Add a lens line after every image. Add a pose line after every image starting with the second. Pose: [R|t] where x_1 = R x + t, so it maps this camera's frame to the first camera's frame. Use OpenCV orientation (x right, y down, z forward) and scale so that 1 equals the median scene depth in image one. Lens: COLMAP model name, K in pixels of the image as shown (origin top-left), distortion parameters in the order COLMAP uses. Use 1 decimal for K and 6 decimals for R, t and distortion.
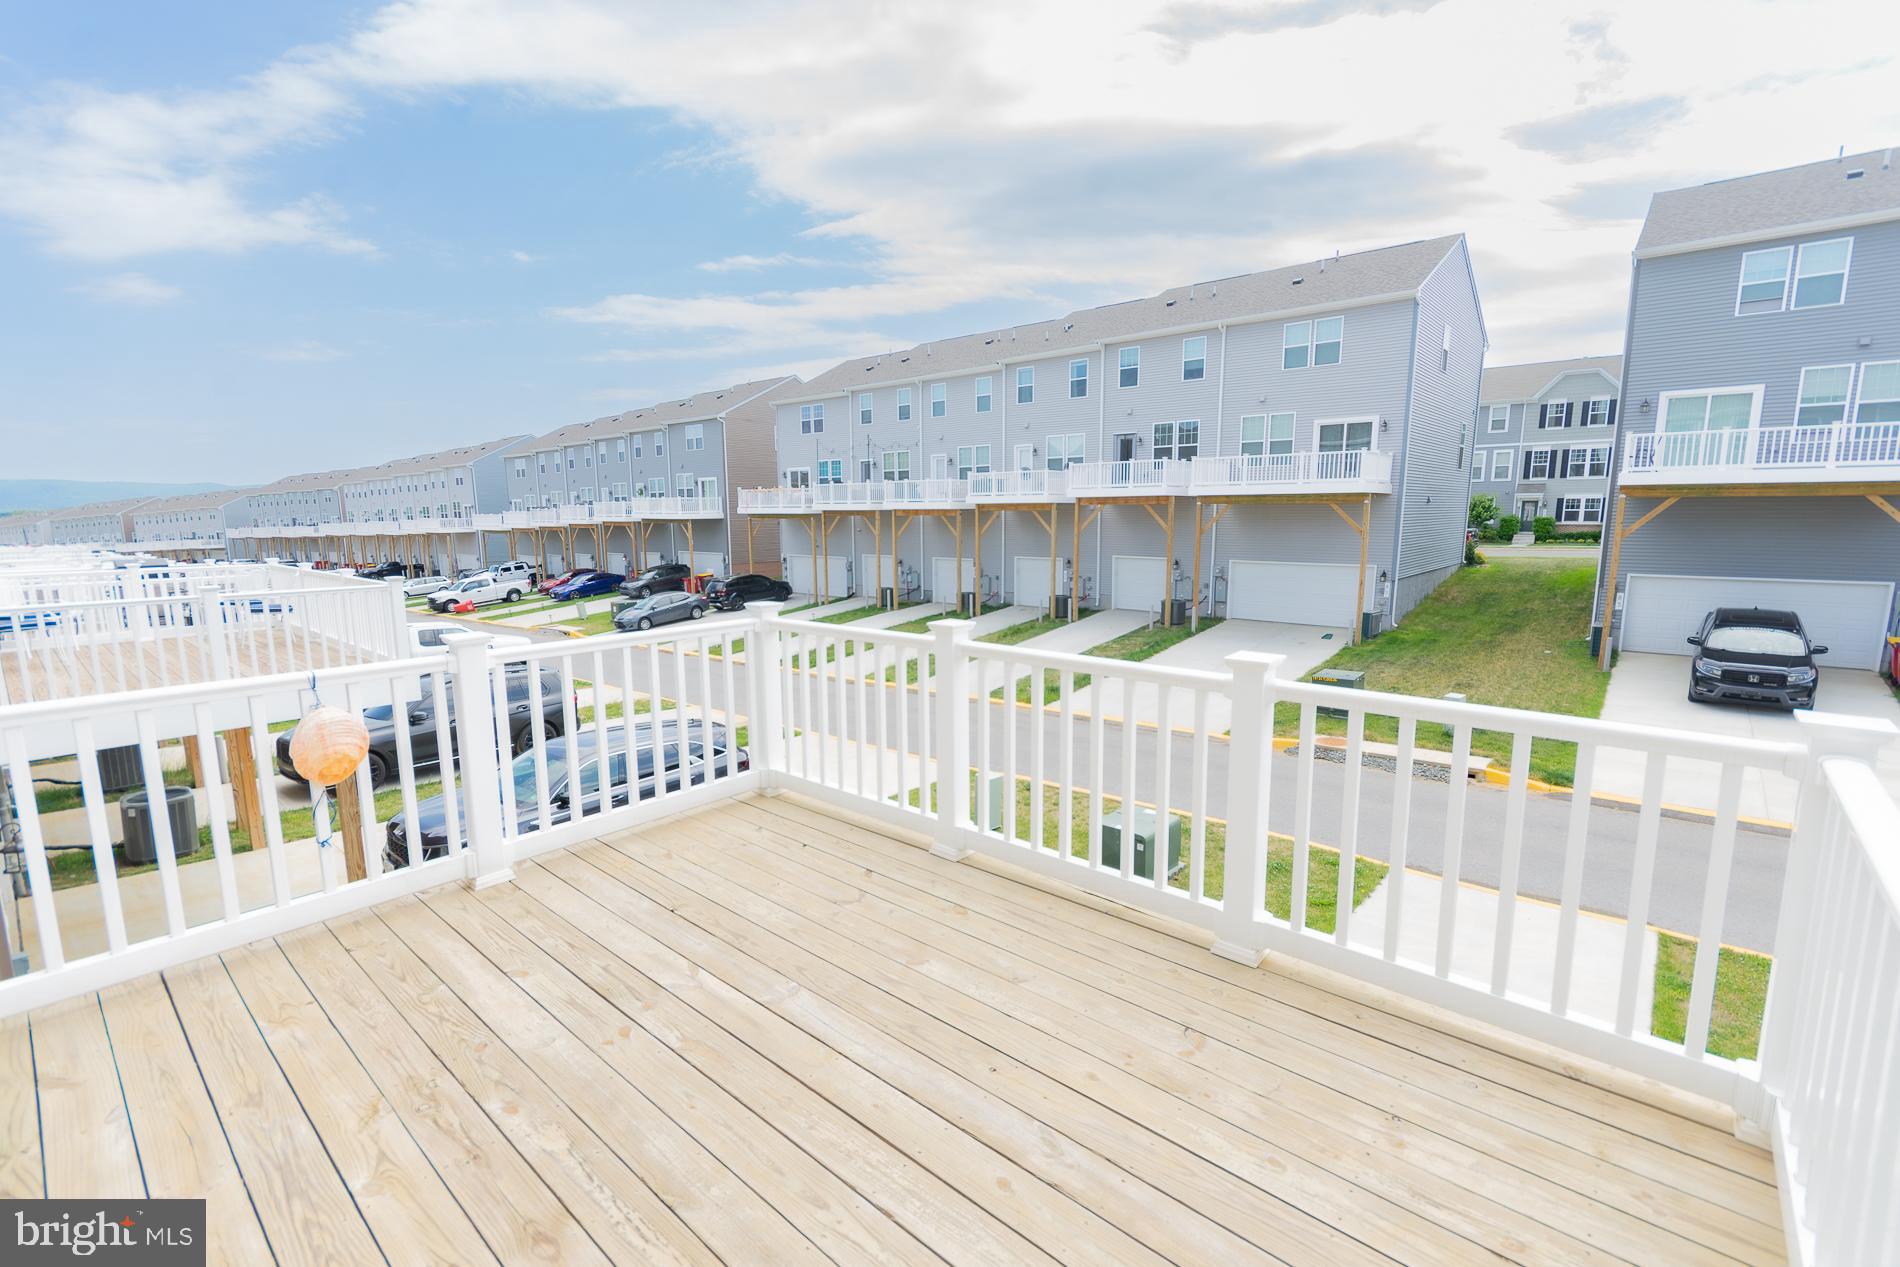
lens RADIAL K [[829.1, 0, 946.8], [0, 829.1, 642.3], [0, 0, 1]] dist [0.009507, -0.001776]
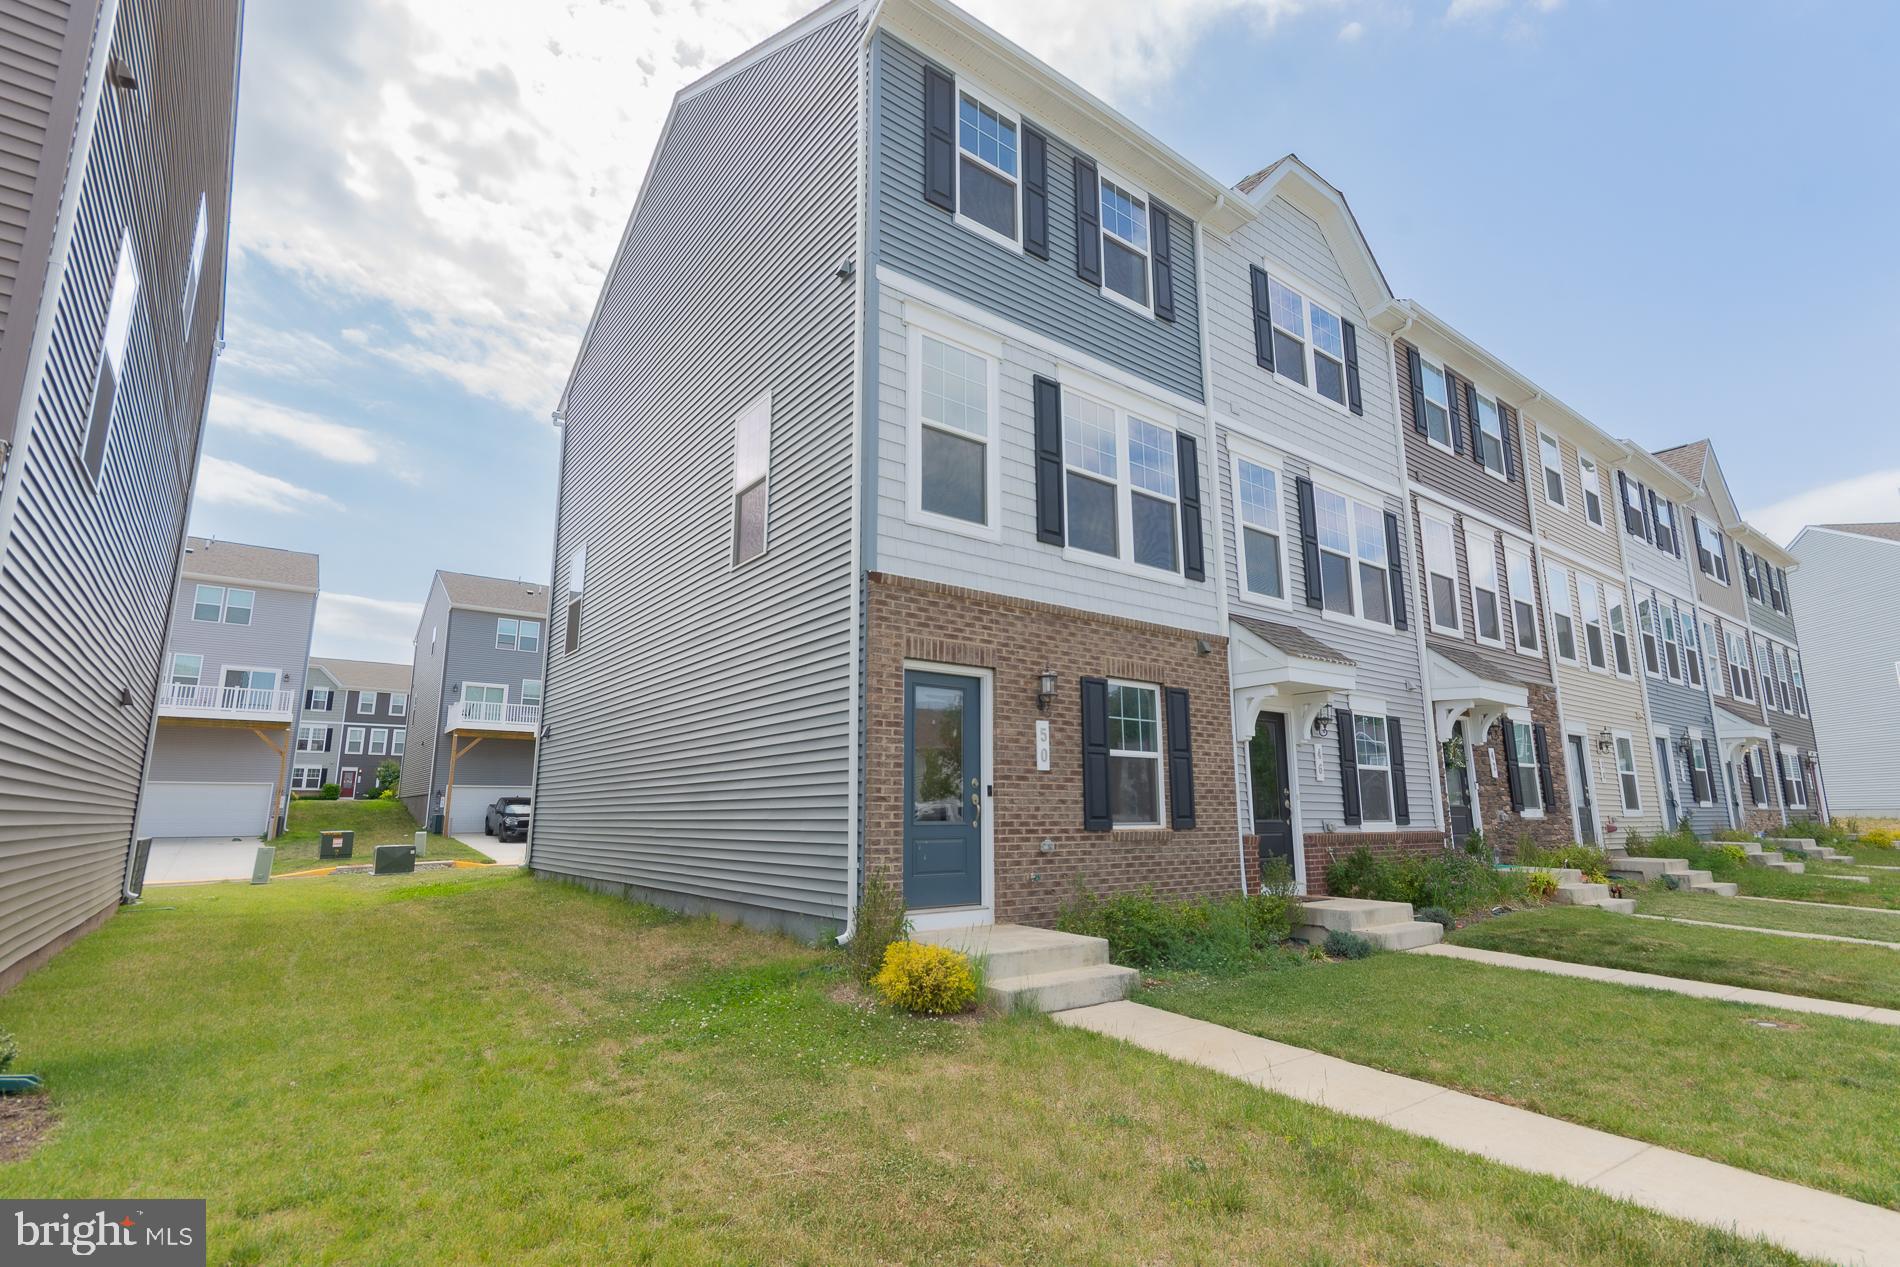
lens RADIAL K [[891.8, 0, 955.8], [0, 891.8, 637.8], [0, 0, 1]] dist [0.002277, 0.000149]
pose [[0.194689, 0.193855, 0.961518, -0.970526], [0.159479, 0.960975, -0.226037, 0.257556], [-0.967813, 0.197349, 0.156176, -0.409590]]
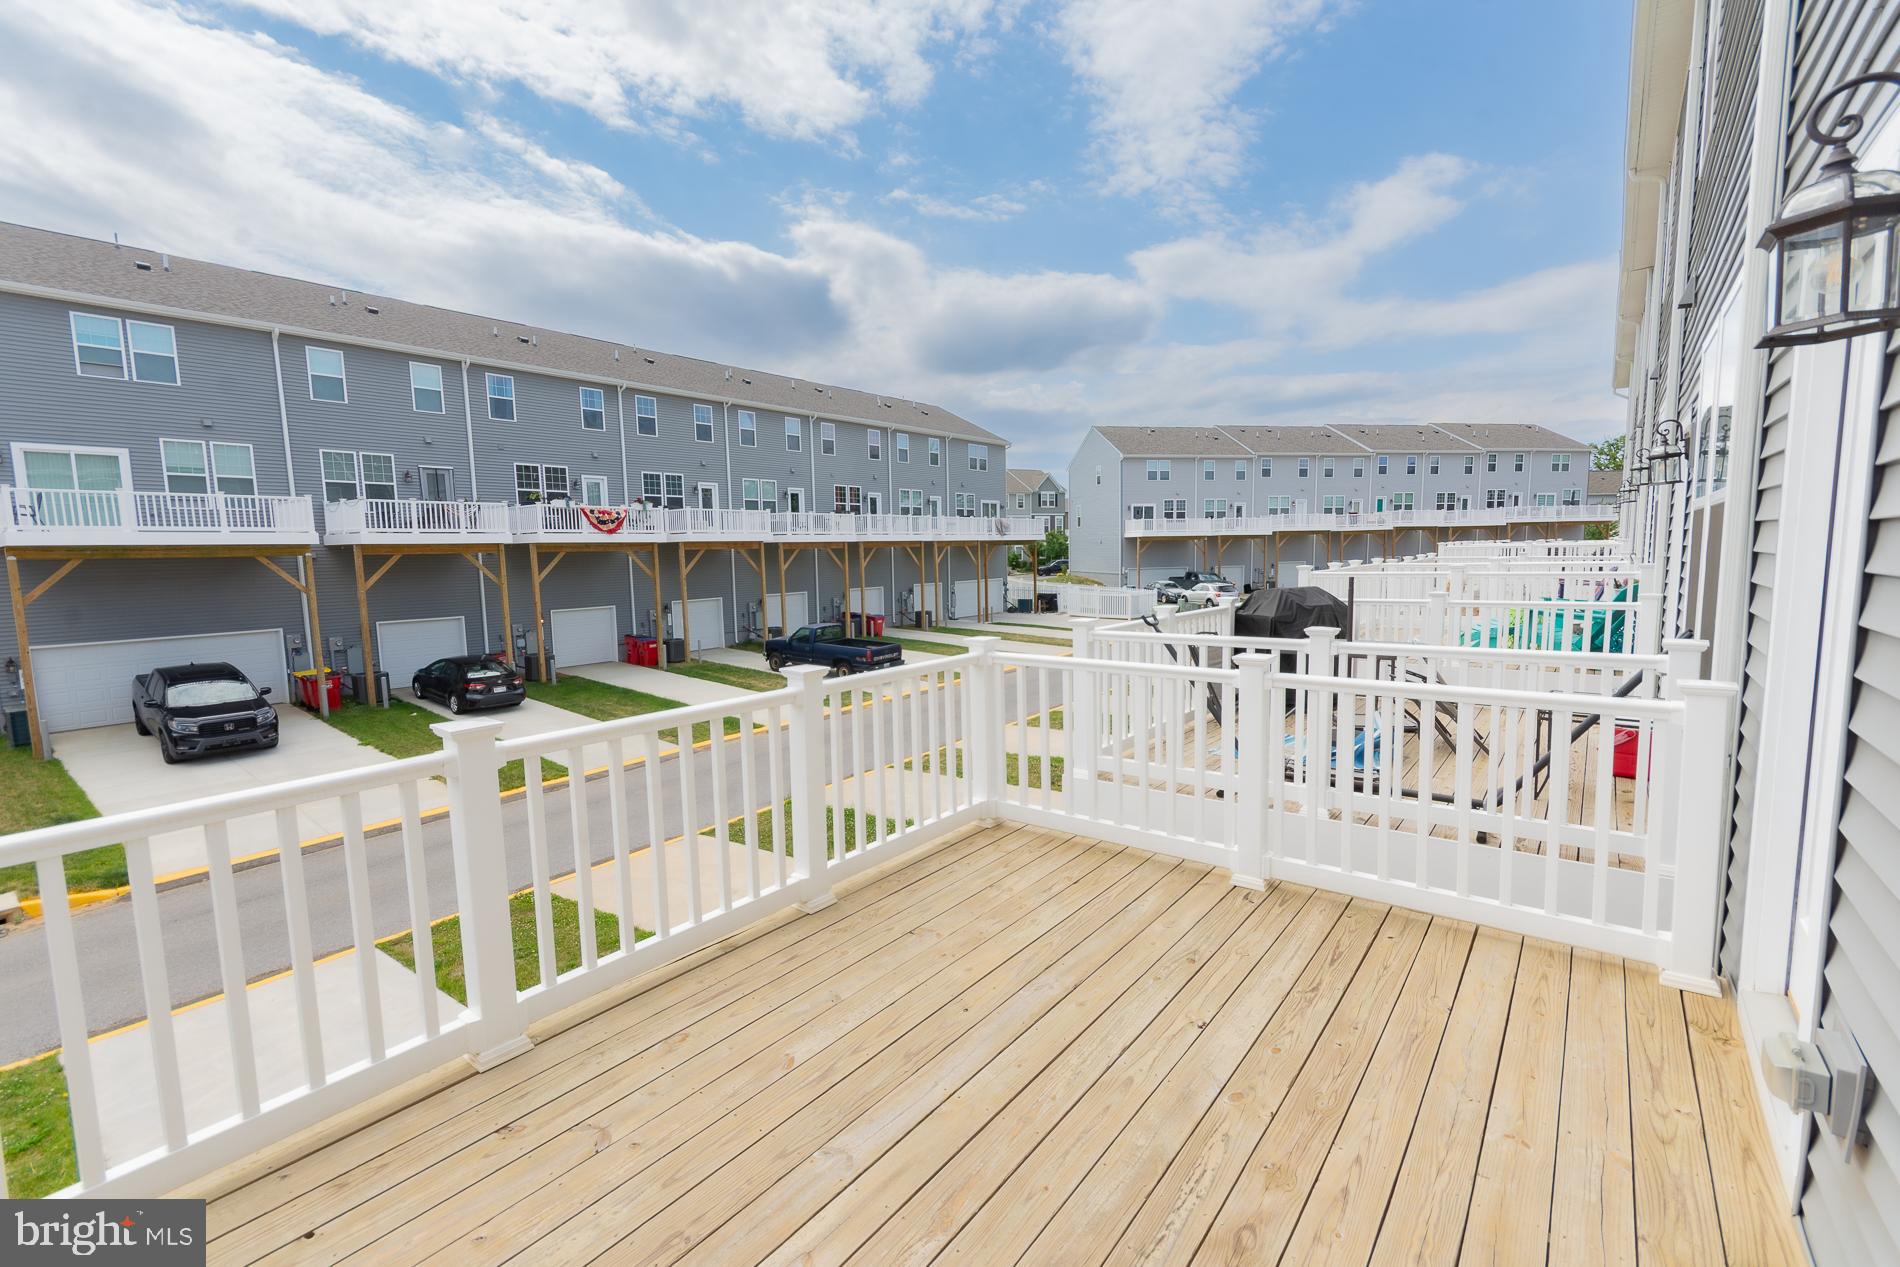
lens RADIAL K [[829.1, 0, 947.8], [0, 829.1, 643.8], [0, 0, 1]] dist [0.009507, -0.001776]
pose [[-0.054053, -0.103579, 0.993151, -0.125849], [0.177168, 0.977830, 0.111624, -0.016101], [-0.982695, 0.181988, -0.034504, 0.114582]]
